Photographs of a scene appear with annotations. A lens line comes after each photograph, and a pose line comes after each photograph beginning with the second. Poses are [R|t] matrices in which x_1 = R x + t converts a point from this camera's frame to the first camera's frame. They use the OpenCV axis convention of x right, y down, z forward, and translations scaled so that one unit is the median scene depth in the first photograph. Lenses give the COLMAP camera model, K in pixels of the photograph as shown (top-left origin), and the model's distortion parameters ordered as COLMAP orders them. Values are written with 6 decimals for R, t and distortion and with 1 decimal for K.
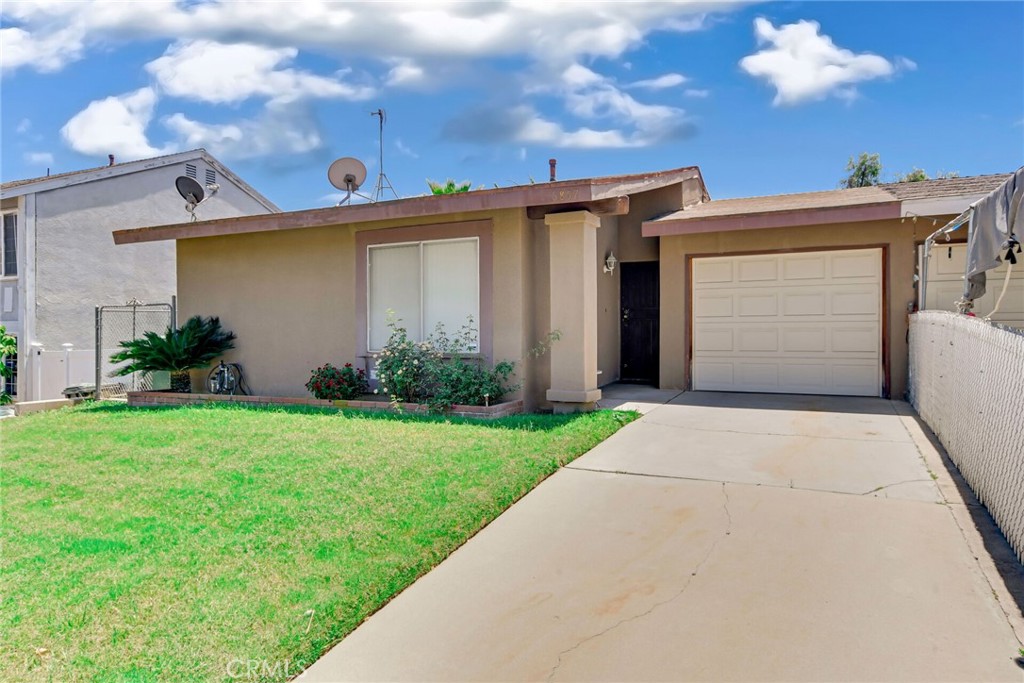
lens RADIAL K [[626.1, 0, 512.0], [0, 626.1, 341.5], [0, 0, 1]] dist [0.008718, 0.001624]
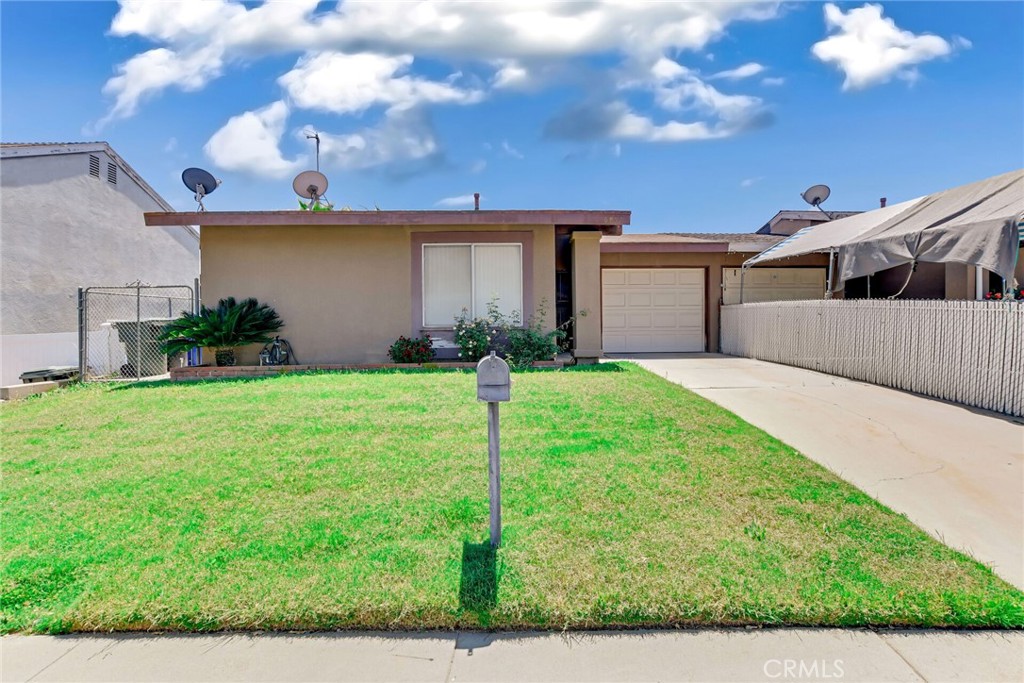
lens RADIAL K [[456.9, 0, 508.5], [0, 456.9, 347.2], [0, 0, 1]] dist [-0.017656, 0.000629]
pose [[0.896168, -0.021314, 0.443202, -0.431074], [0.010037, 0.999564, 0.027775, 0.030138], [-0.443601, -0.020443, 0.895991, 0.070678]]
